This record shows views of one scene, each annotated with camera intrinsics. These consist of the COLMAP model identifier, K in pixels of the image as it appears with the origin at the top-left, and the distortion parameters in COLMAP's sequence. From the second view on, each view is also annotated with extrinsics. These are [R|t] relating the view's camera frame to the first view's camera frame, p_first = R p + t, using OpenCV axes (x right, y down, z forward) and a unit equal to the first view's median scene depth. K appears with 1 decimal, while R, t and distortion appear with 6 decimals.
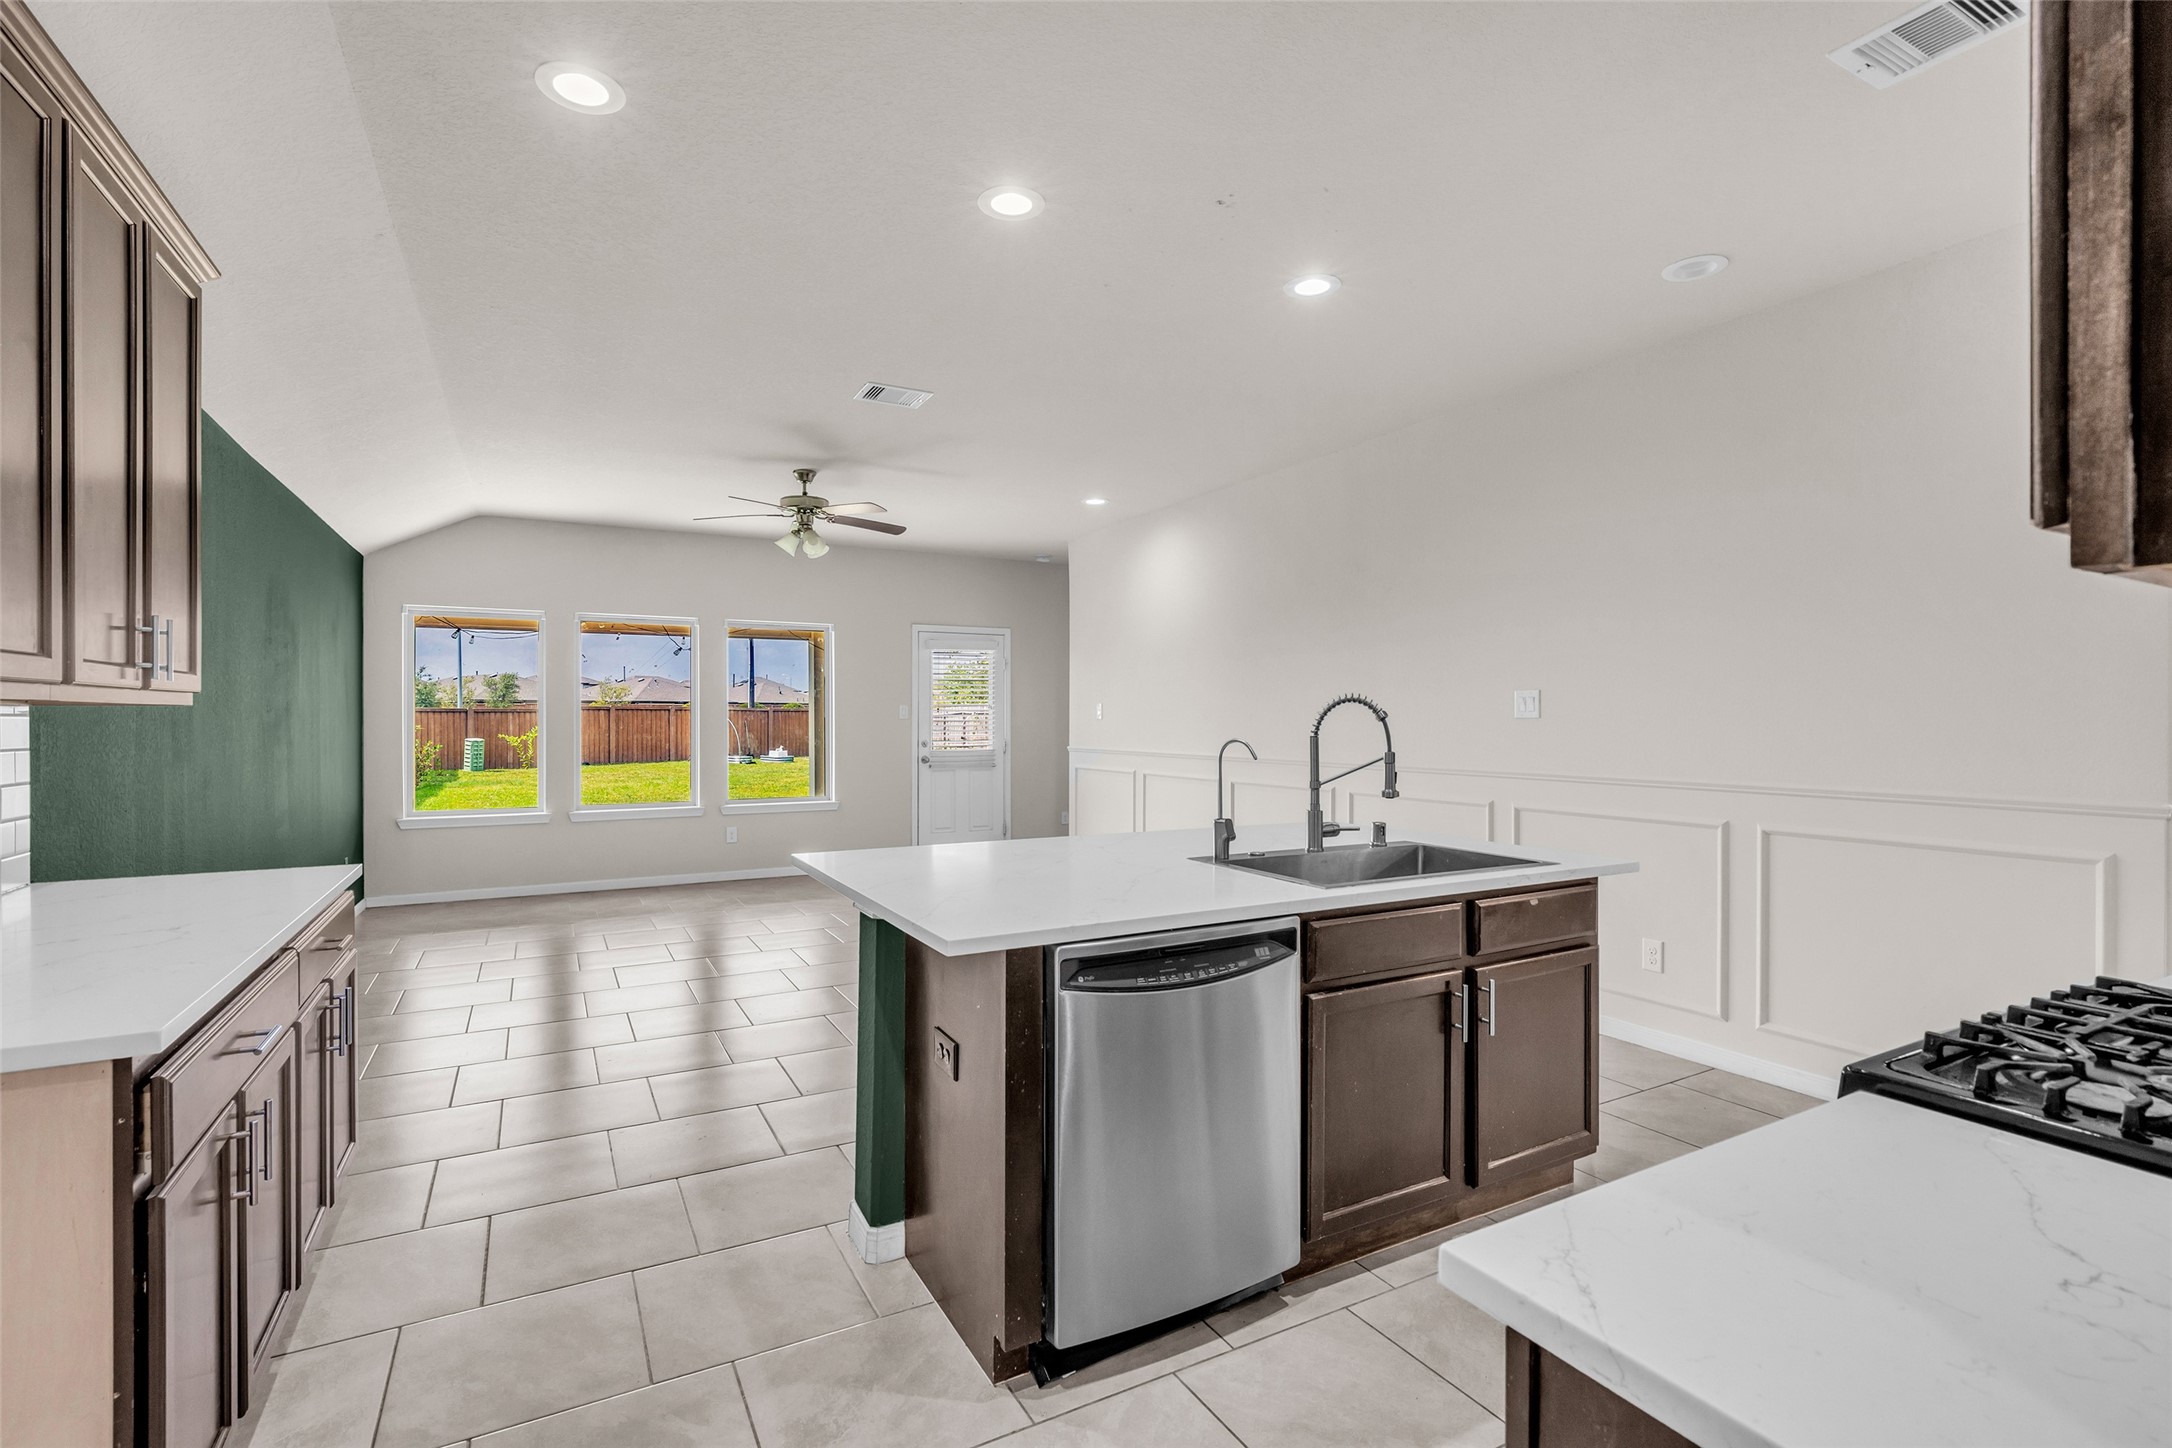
lens RADIAL K [[993.6, 0, 1087.8], [0, 993.6, 722.4], [0, 0, 1]] dist [-0.012511, 0.000600]
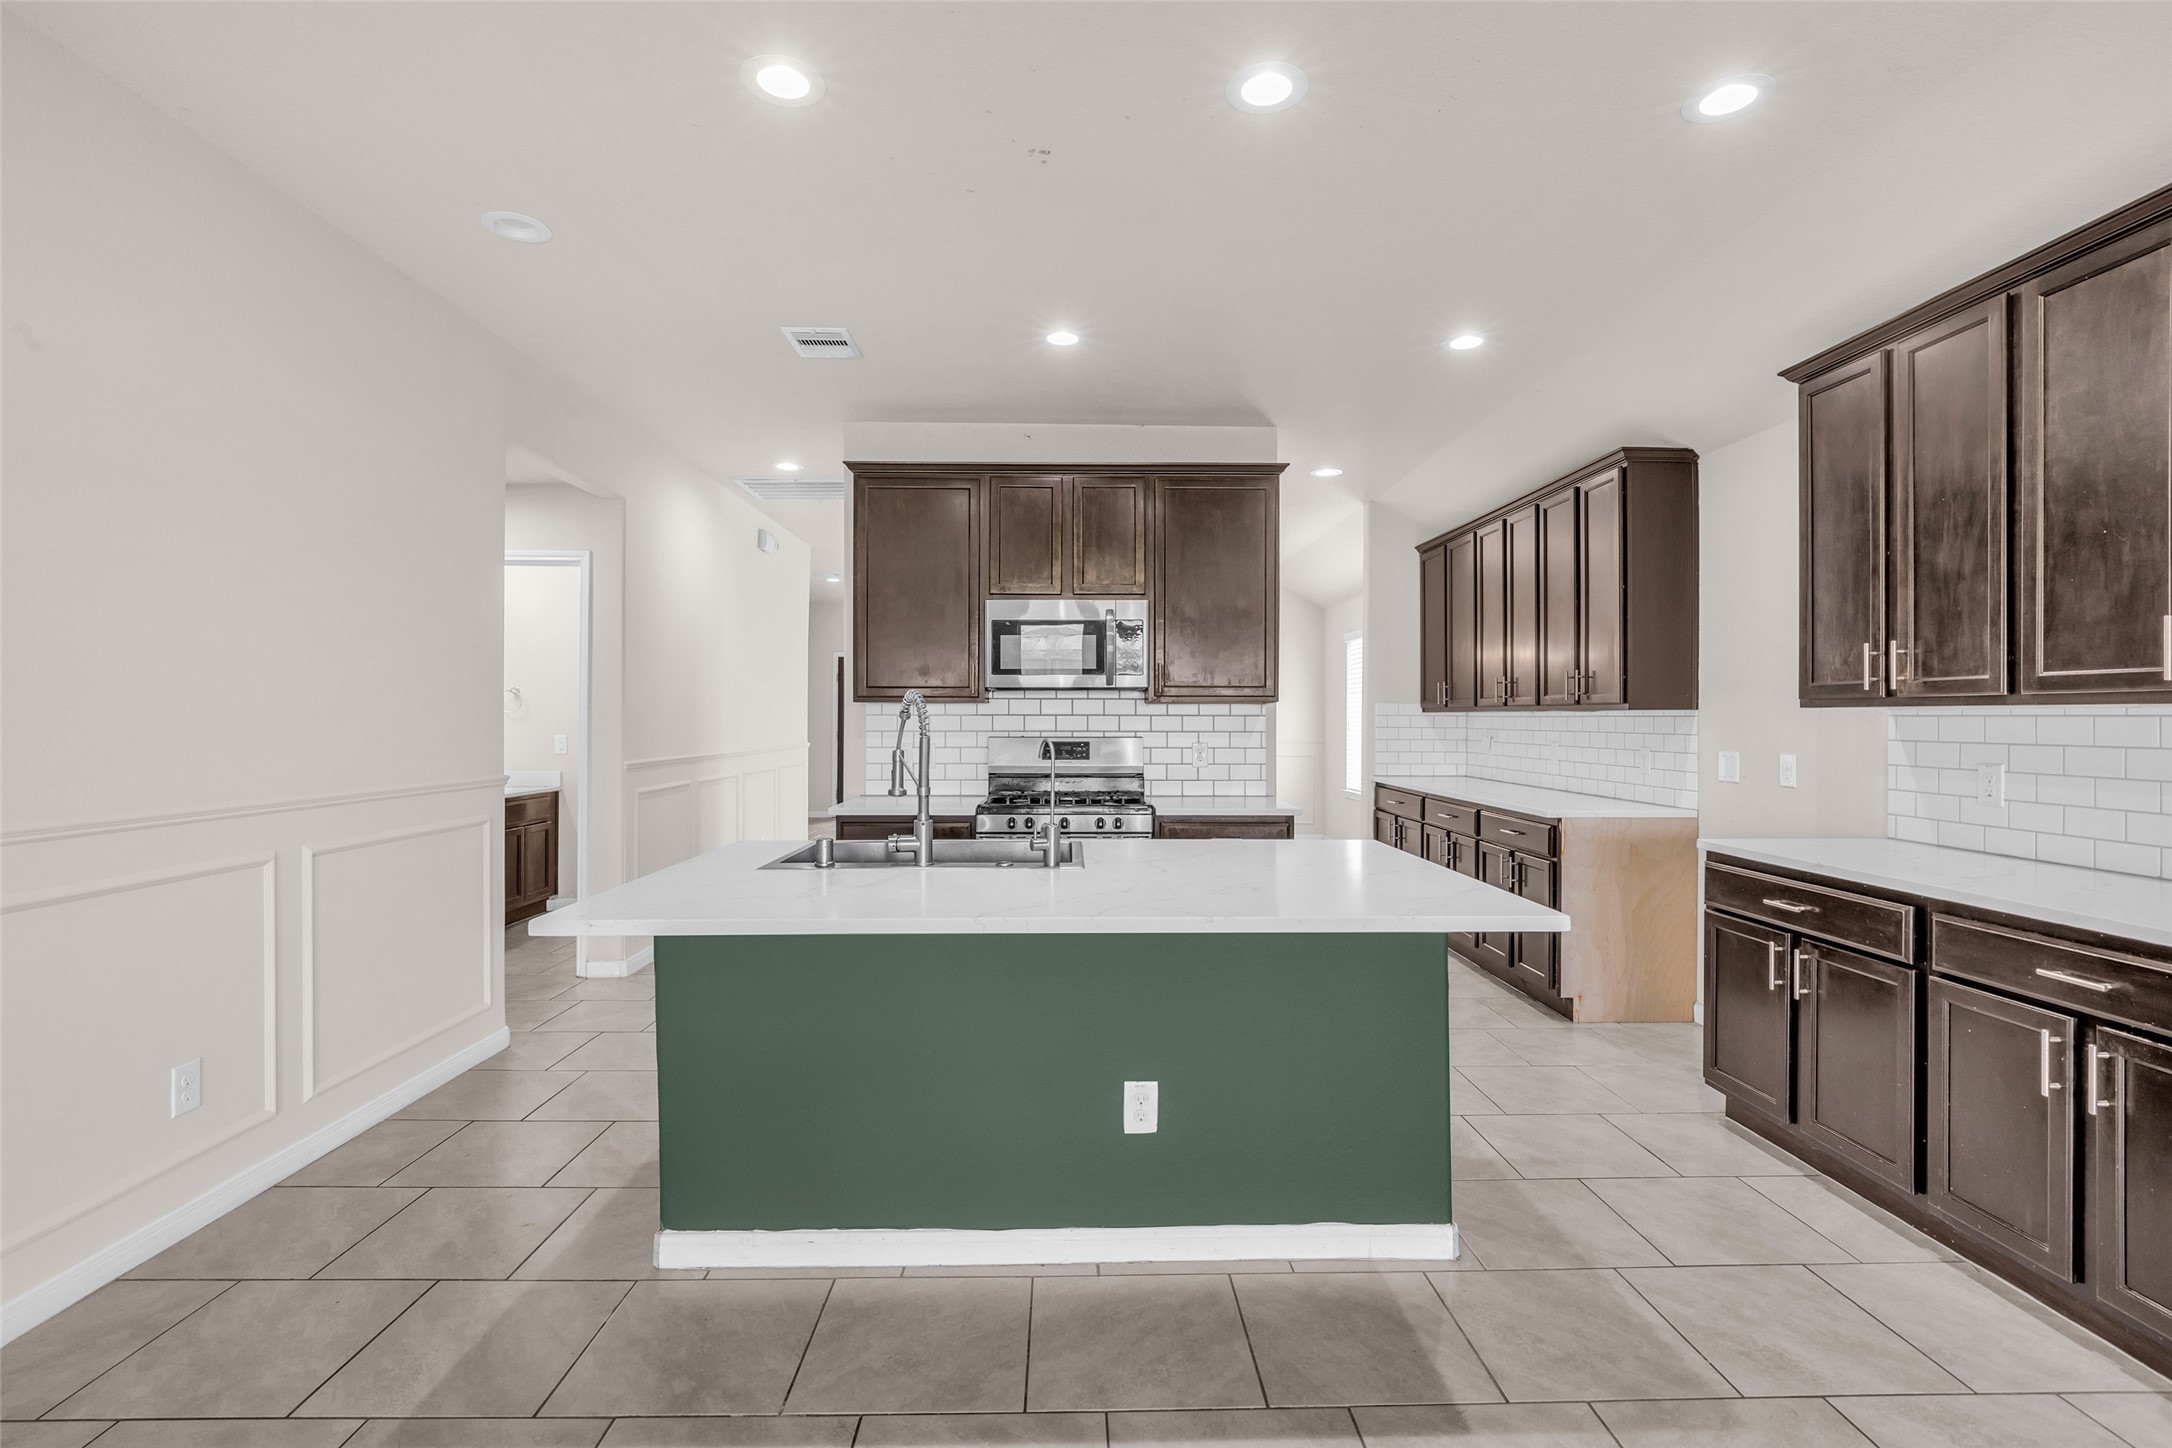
lens RADIAL K [[1002.2, 0, 1084.0], [0, 1002.2, 711.9], [0, 0, 1]] dist [-0.011112, 0.001288]
pose [[-0.884670, 0.000447, 0.466218, -0.114534], [0.000358, 1.000000, -0.000278, -0.002839], [-0.466218, -0.000079, -0.884670, 0.625569]]
